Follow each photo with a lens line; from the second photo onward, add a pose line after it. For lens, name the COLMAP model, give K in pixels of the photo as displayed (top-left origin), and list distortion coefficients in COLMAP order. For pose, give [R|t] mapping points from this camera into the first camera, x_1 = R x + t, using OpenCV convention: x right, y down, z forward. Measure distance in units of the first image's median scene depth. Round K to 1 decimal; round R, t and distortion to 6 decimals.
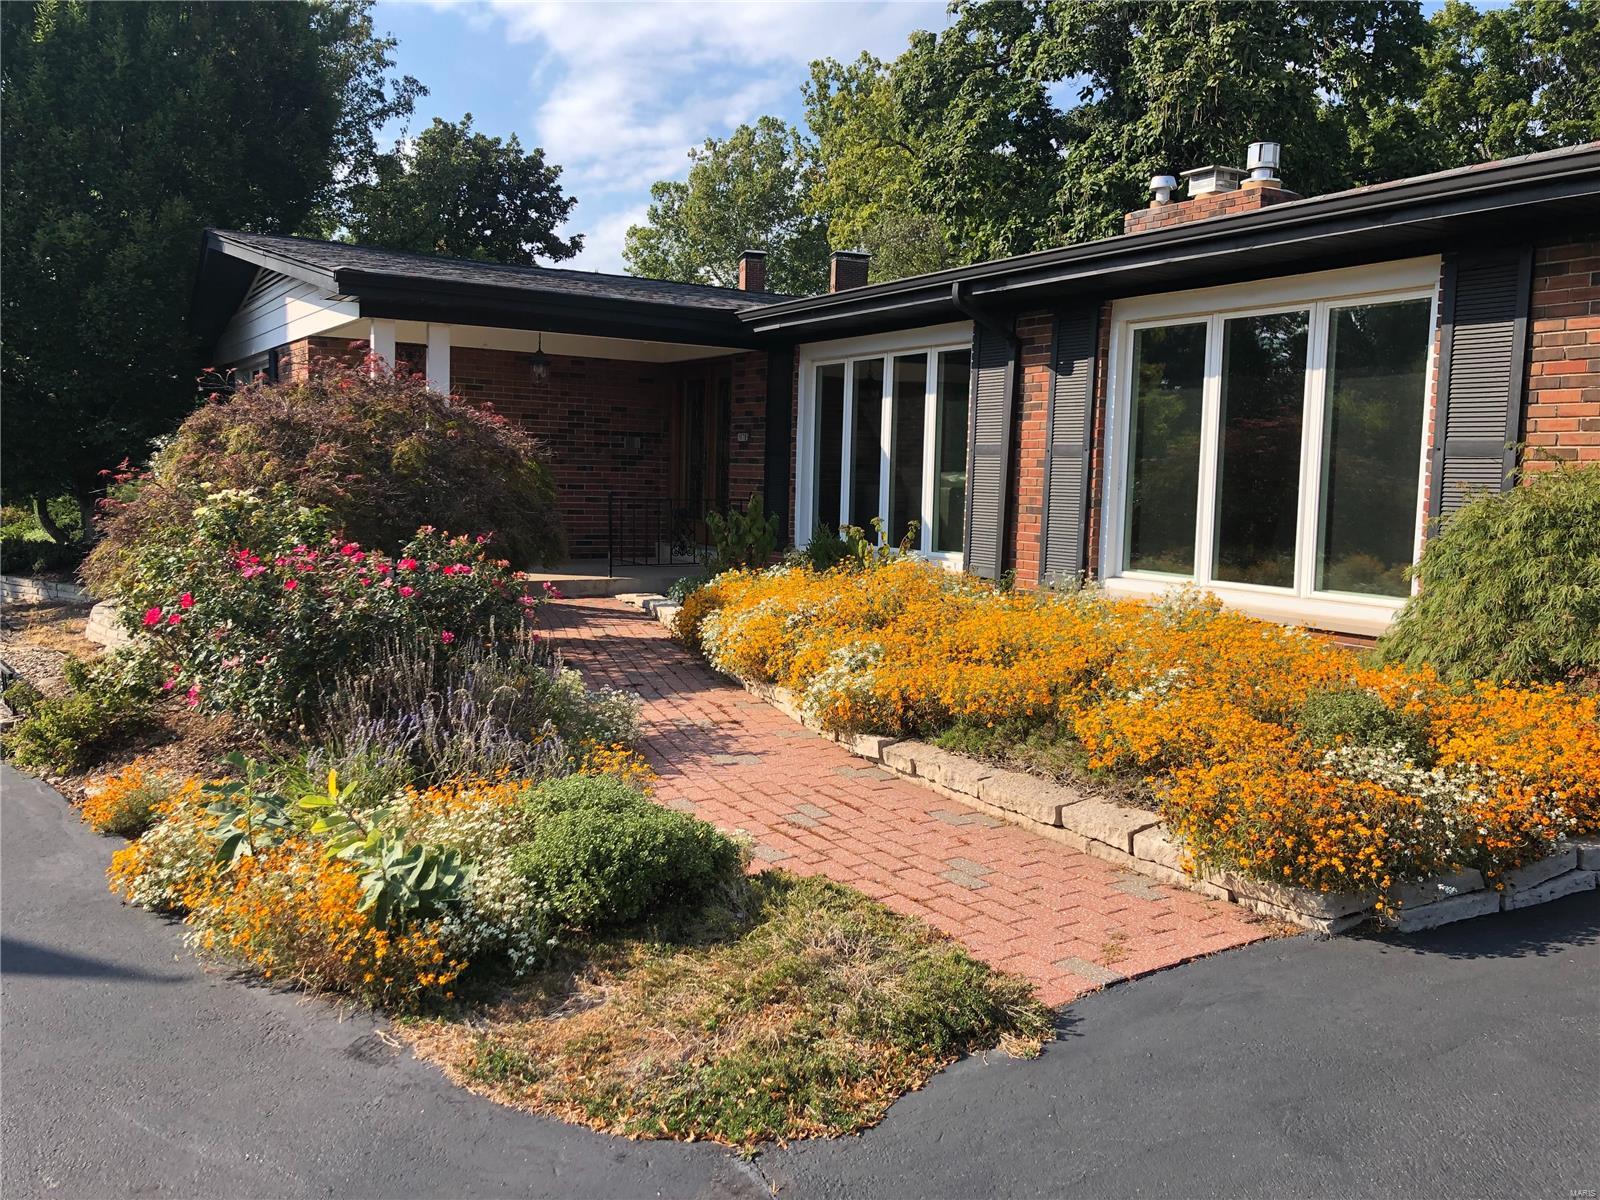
lens RADIAL K [[1295.1, 0, 800.0], [0, 1295.1, 600.0], [0, 0, 1]] dist [0.017555, 0.006996]
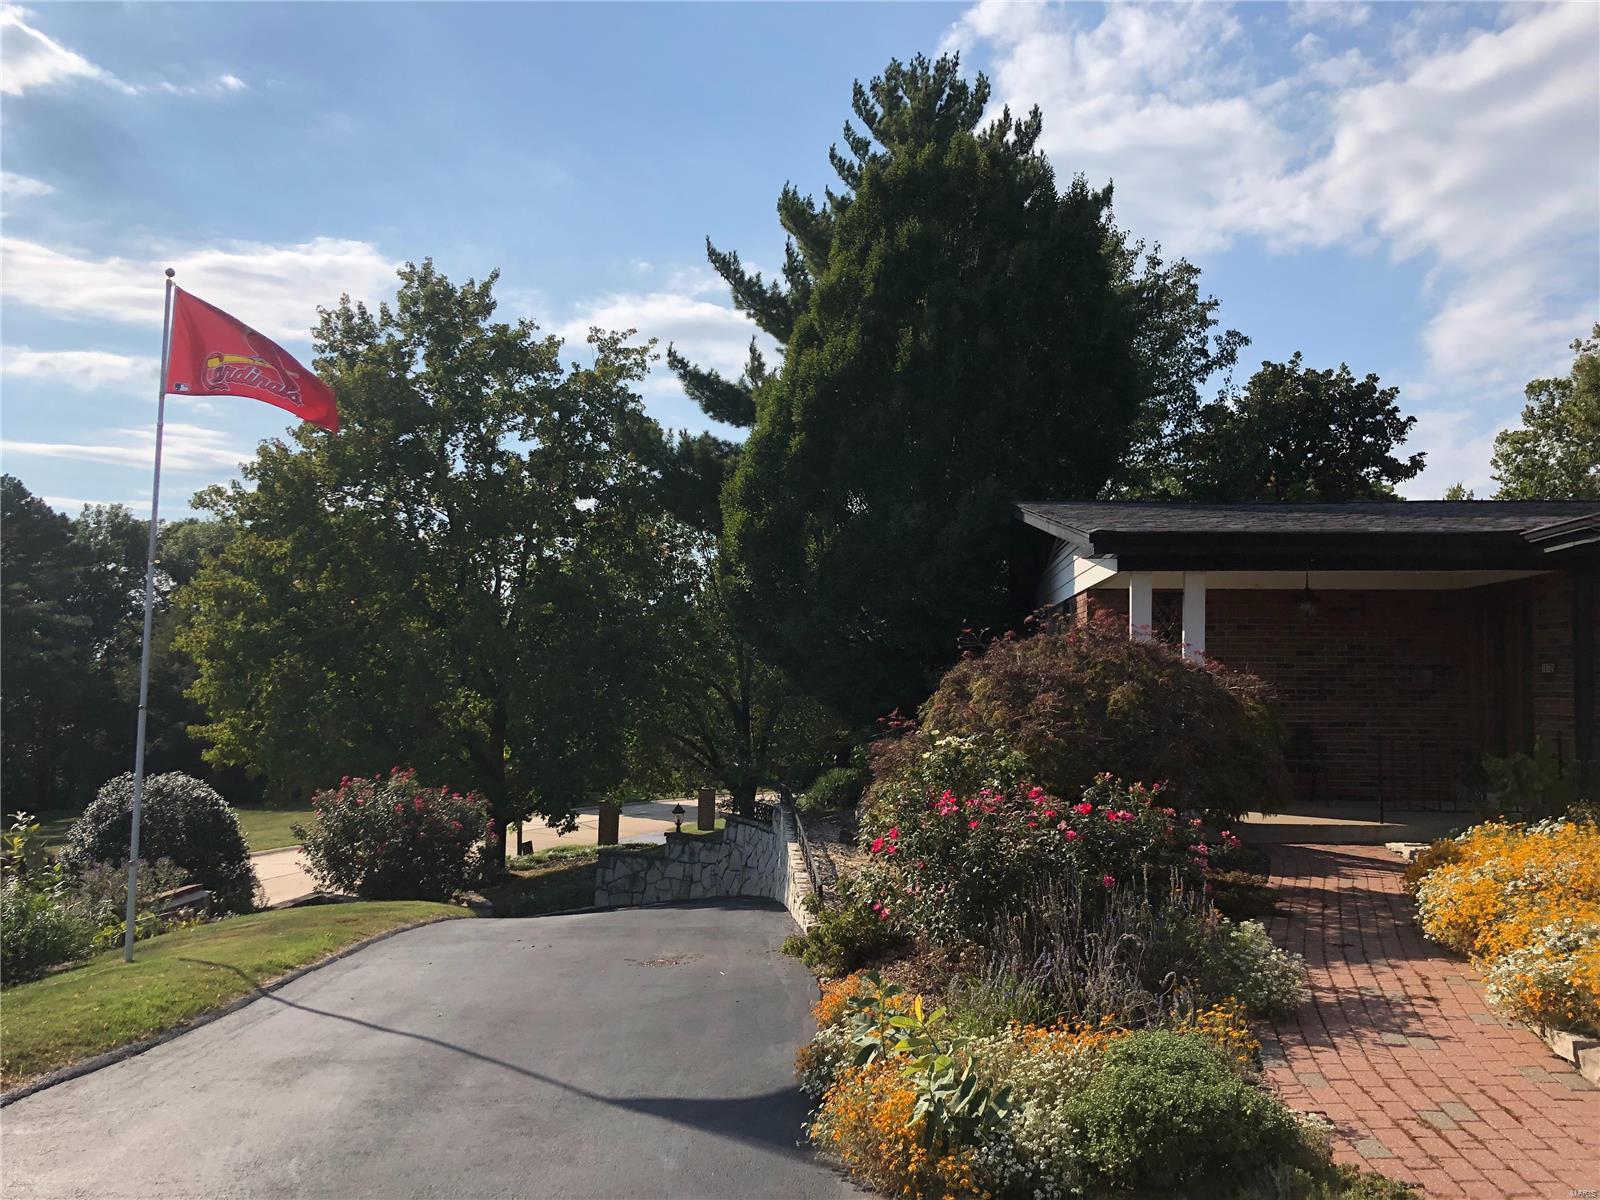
lens RADIAL K [[1303.7, 0, 830.2], [0, 1303.7, 607.2], [0, 0, 1]] dist [0.024431, 0.006525]
pose [[0.817432, -0.055896, -0.573306, 0.099766], [-0.042235, 0.986786, -0.156428, -0.008991], [0.574474, 0.152083, 0.804270, -0.009112]]
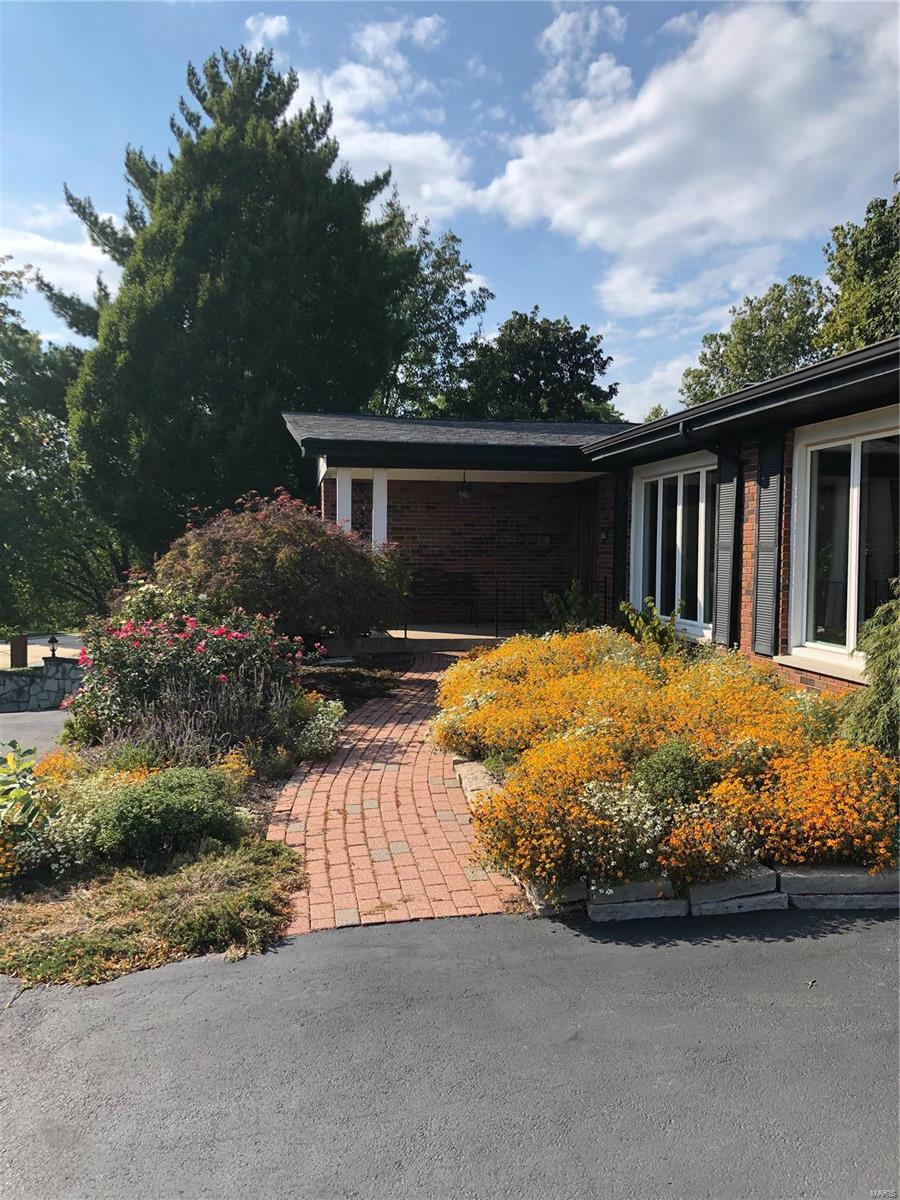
lens RADIAL K [[971.3, 0, 449.7], [0, 971.3, 606.6], [0, 0, 1]] dist [0.017555, 0.006996]
pose [[0.926403, 0.004385, -0.376508, 0.265501], [-0.021029, 0.998974, -0.040108, -0.010438], [0.375946, 0.045074, 0.925545, -0.003309]]
